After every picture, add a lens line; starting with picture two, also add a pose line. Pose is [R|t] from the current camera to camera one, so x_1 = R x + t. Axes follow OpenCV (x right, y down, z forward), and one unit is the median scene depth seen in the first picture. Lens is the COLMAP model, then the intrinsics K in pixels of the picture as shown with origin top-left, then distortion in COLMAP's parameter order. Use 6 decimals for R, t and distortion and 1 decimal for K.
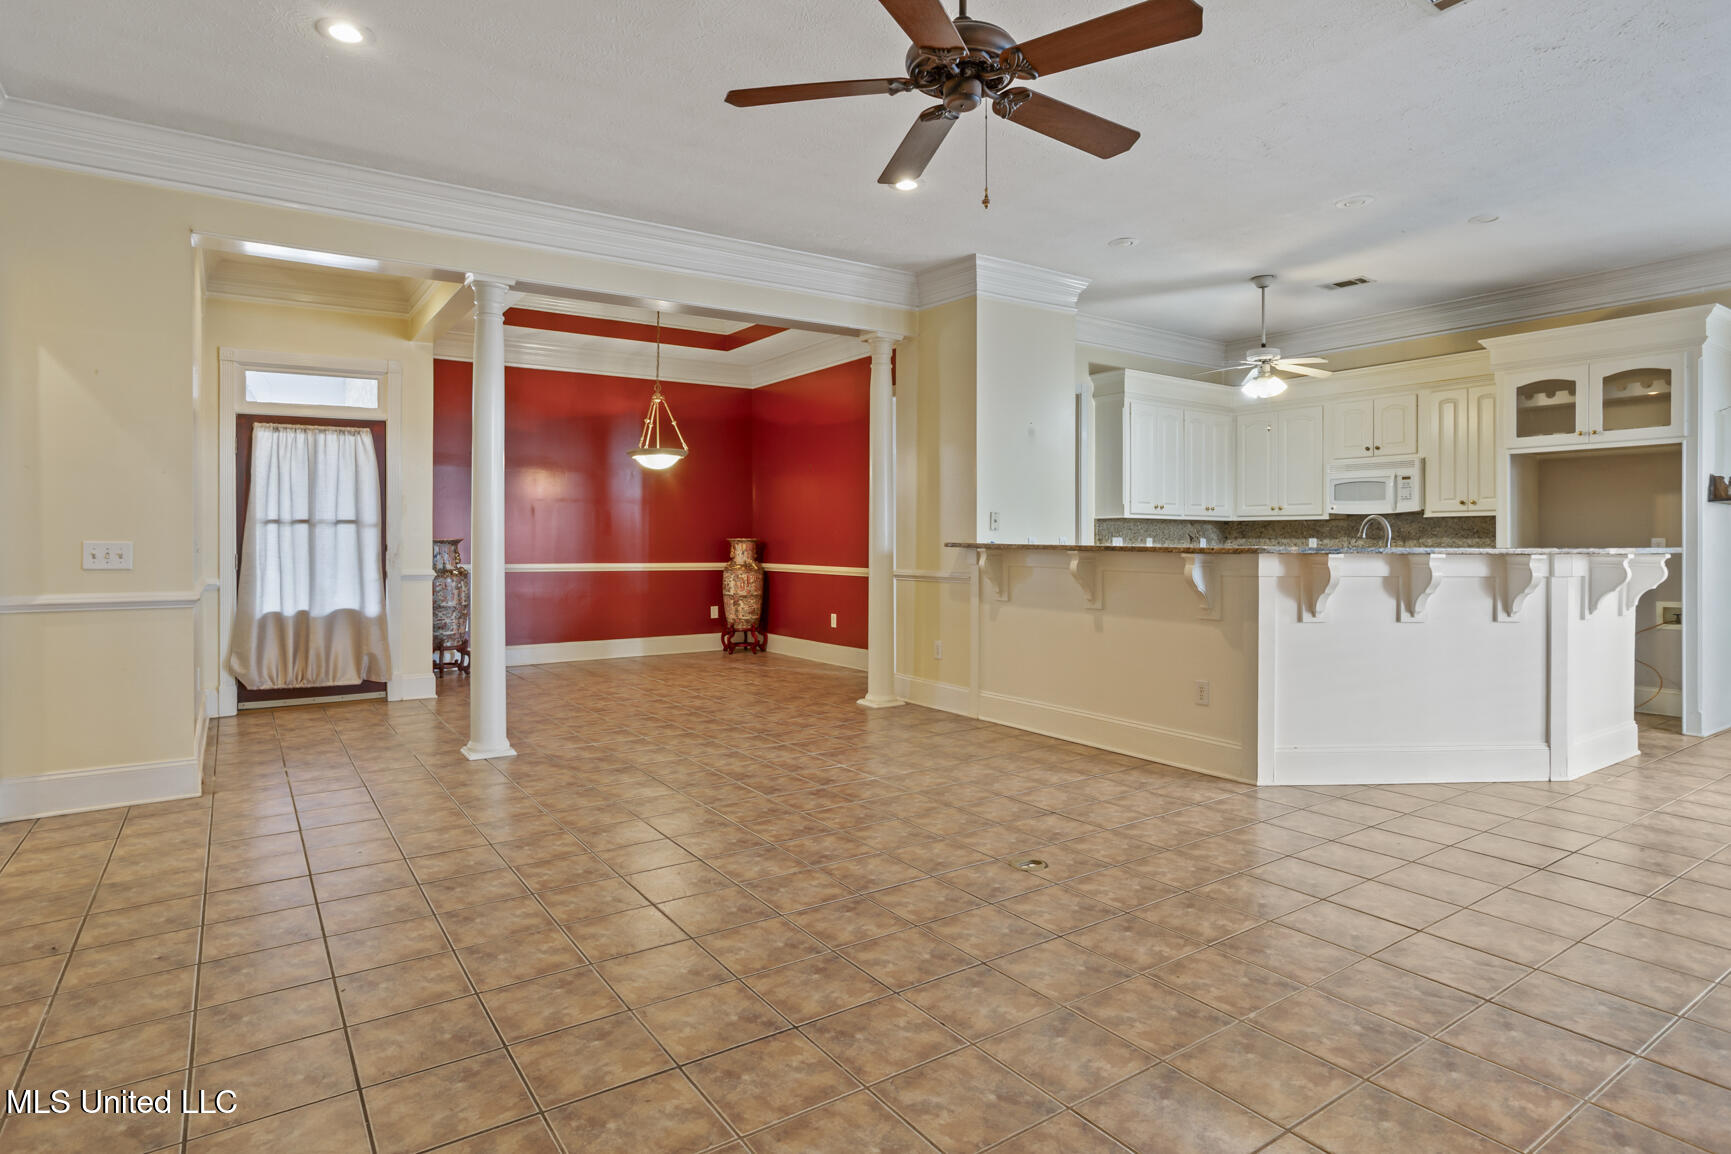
lens RADIAL K [[931.8, 0, 867.0], [0, 931.8, 543.5], [0, 0, 1]] dist [-0.055634, 0.035608]
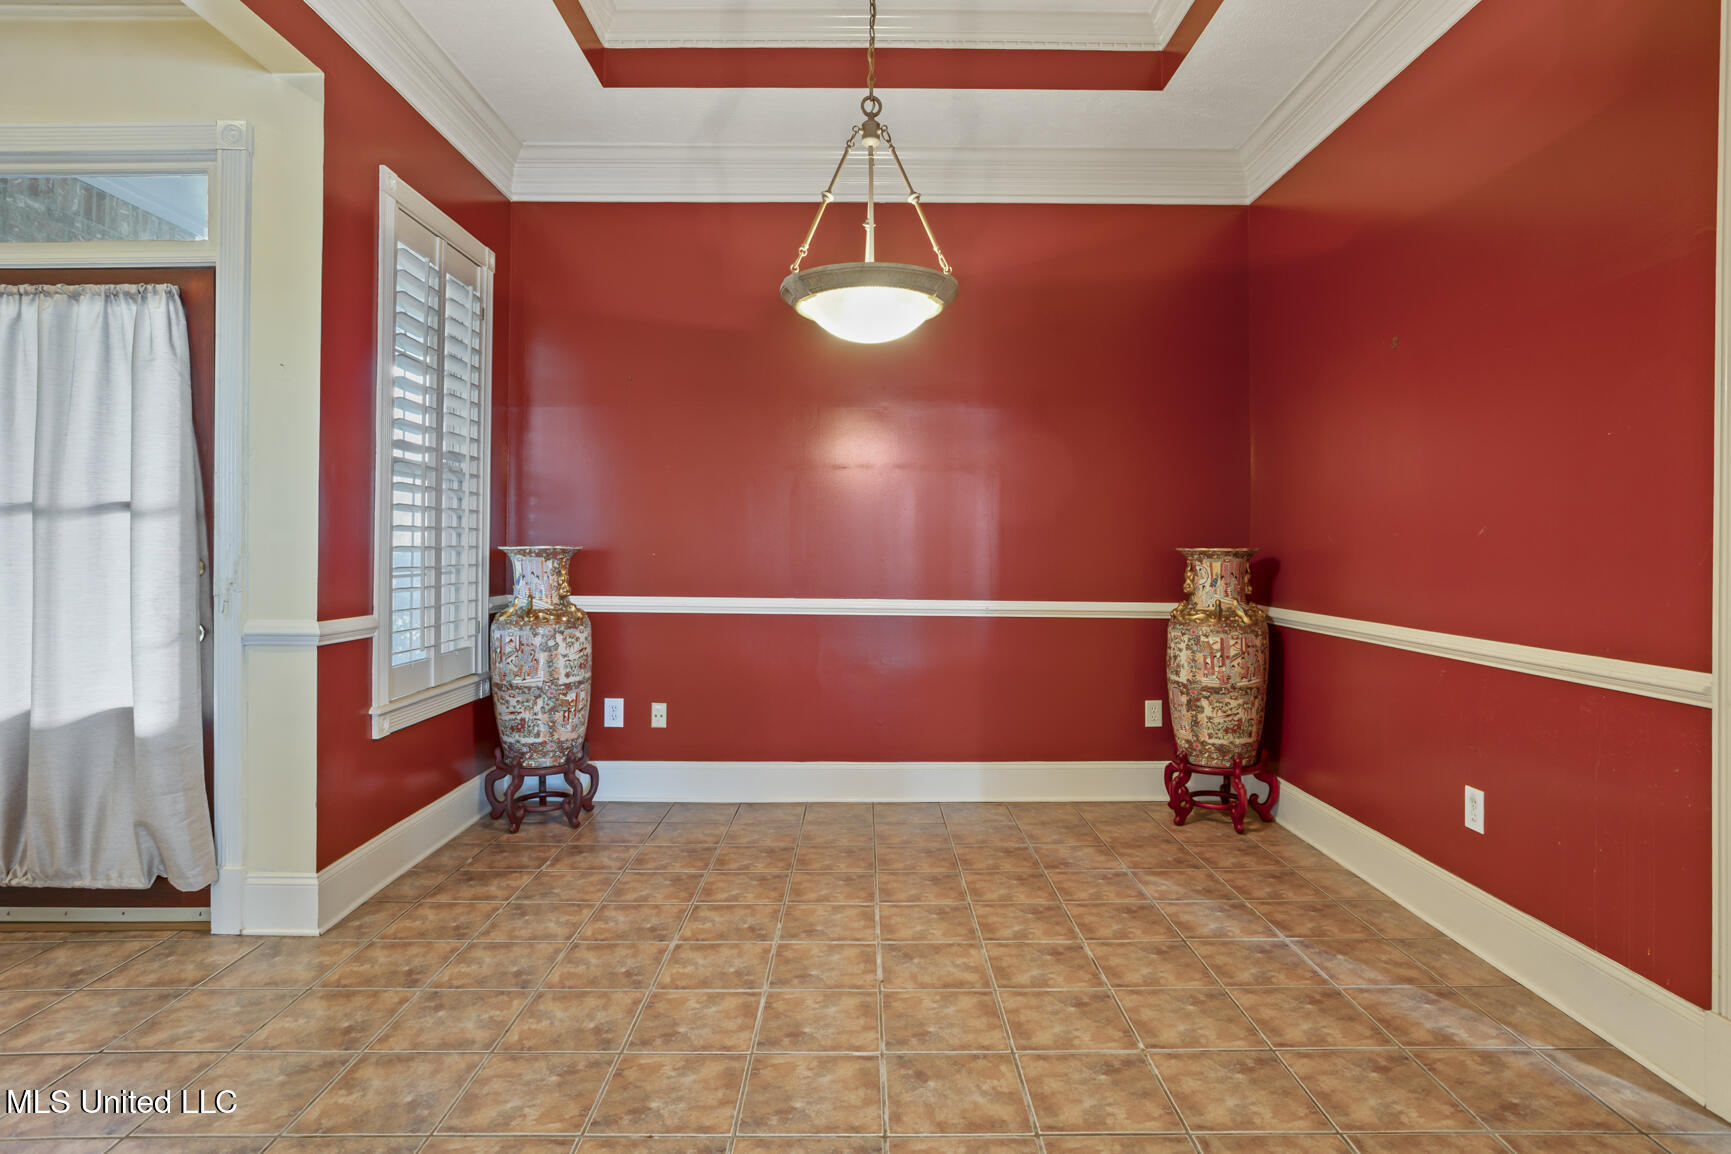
lens RADIAL K [[931.8, 0, 867.0], [0, 931.8, 543.5], [0, 0, 1]] dist [-0.055634, 0.035608]
pose [[0.823014, 0.001303, -0.568020, -0.061614], [-0.005451, 0.999969, -0.005604, -0.008636], [0.567995, 0.007708, 0.822996, 1.318084]]
